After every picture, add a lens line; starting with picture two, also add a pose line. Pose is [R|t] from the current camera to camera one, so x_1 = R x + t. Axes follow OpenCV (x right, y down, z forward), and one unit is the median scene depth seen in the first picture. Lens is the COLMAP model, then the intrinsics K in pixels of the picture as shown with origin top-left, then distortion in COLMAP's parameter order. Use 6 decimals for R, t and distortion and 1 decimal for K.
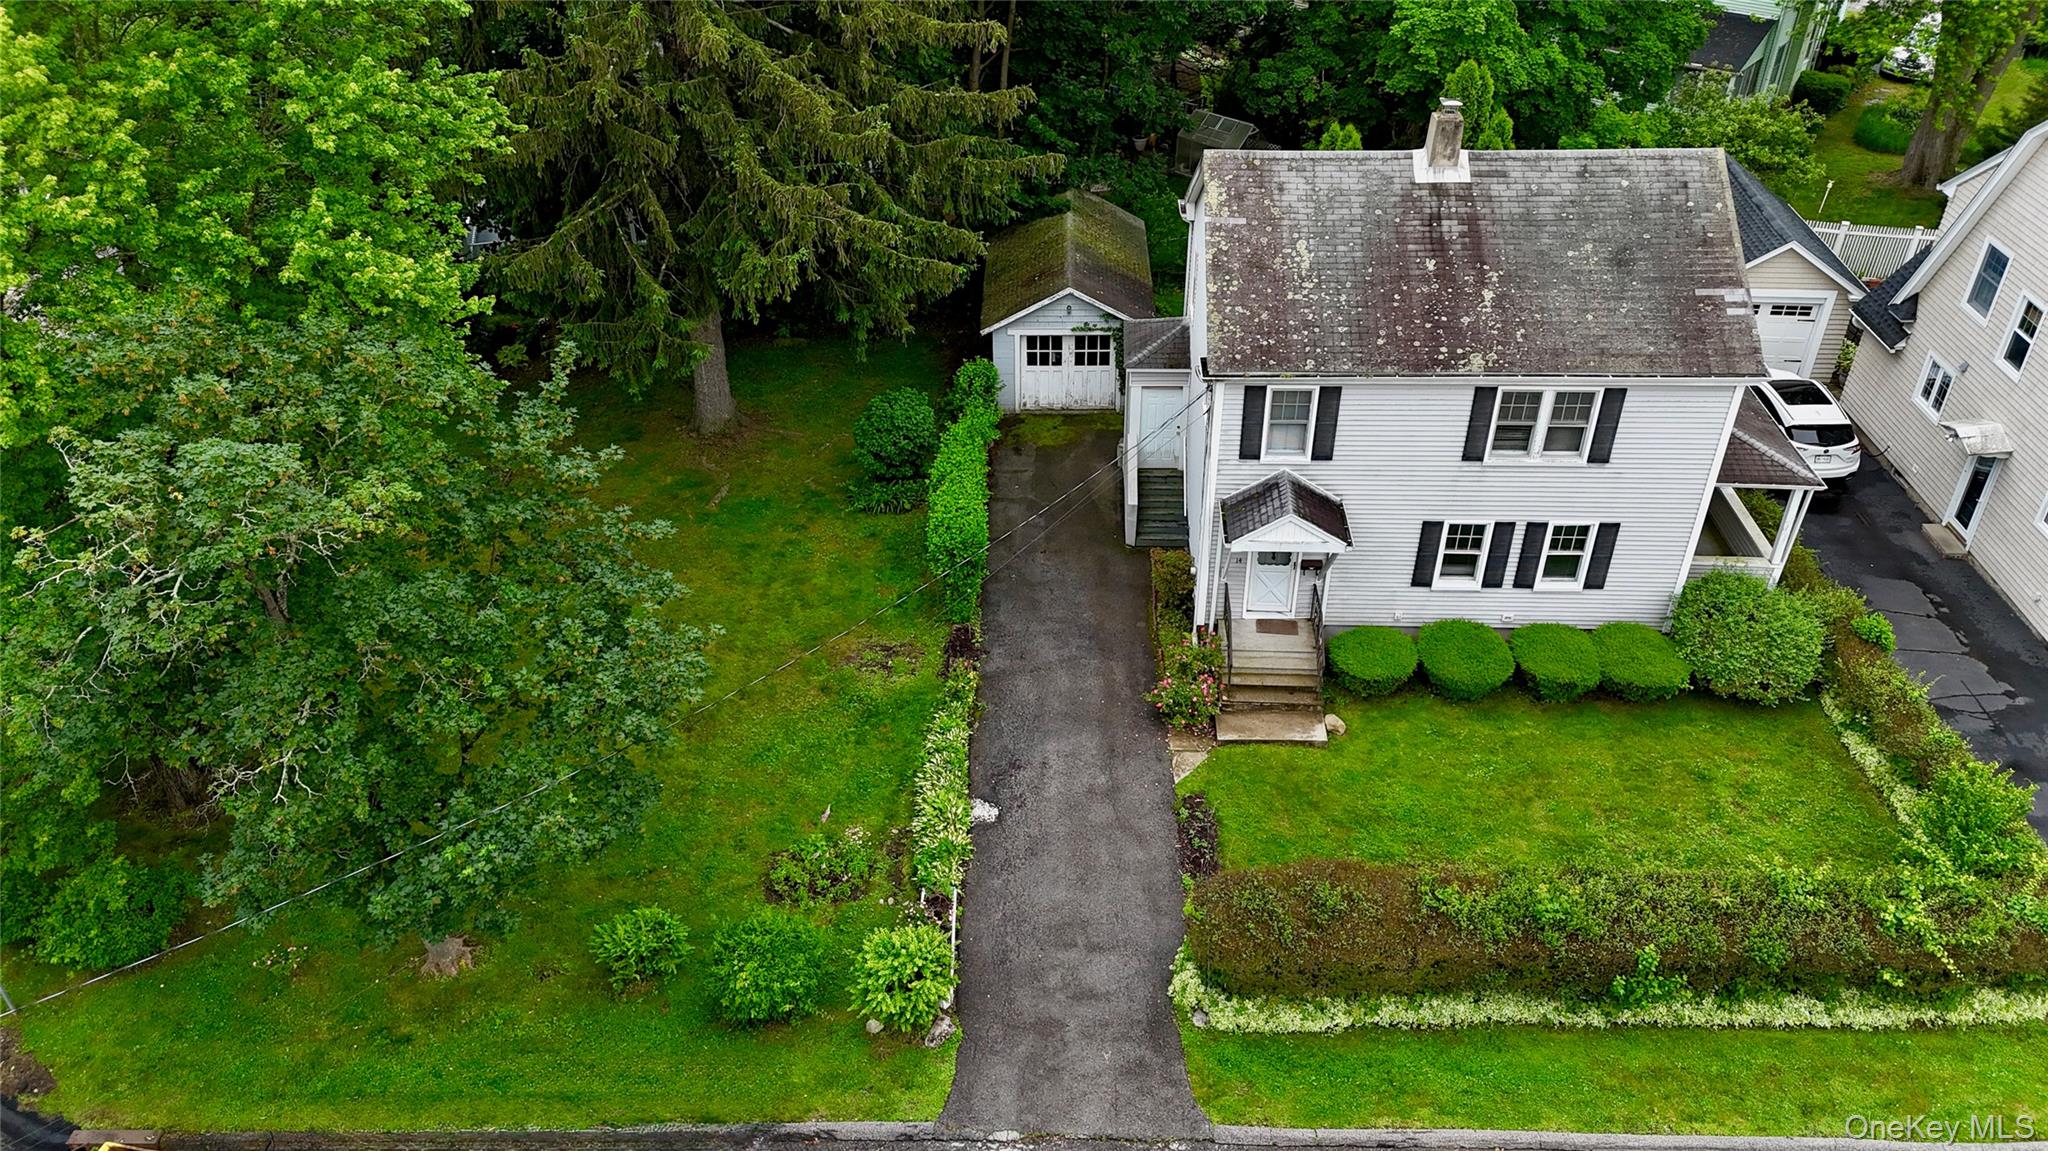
lens RADIAL K [[1498.4, 0, 1024.9], [0, 1498.4, 579.1], [0, 0, 1]] dist [0.070304, -0.053693]
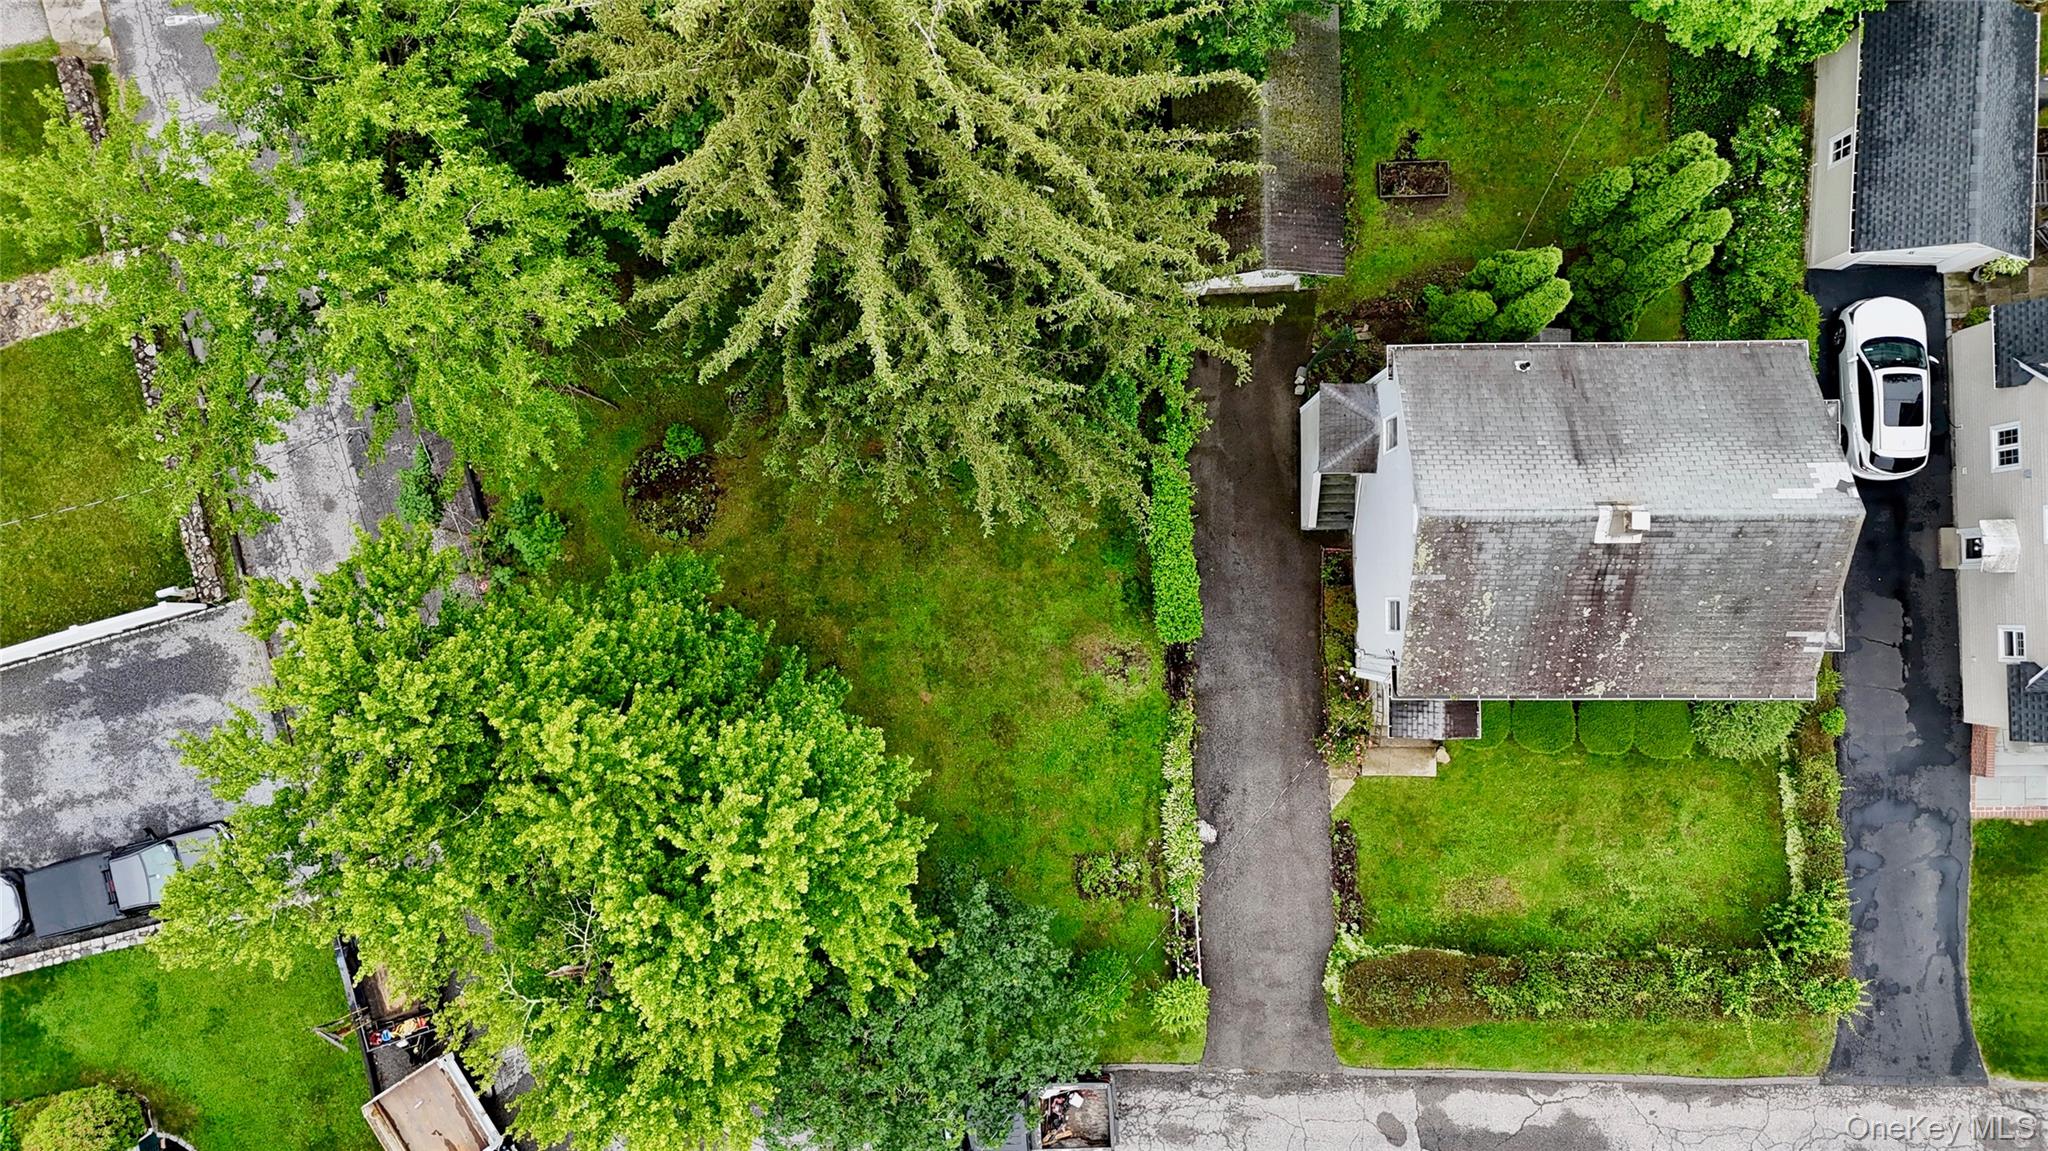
lens RADIAL K [[1498.4, 0, 1020.5], [0, 1498.4, 568.7], [0, 0, 1]] dist [0.070304, -0.053693]
pose [[0.998934, -0.043377, -0.015802, -0.182274], [0.038451, 0.592309, 0.804793, -1.257514], [-0.025550, -0.804542, 0.593346, 0.287011]]
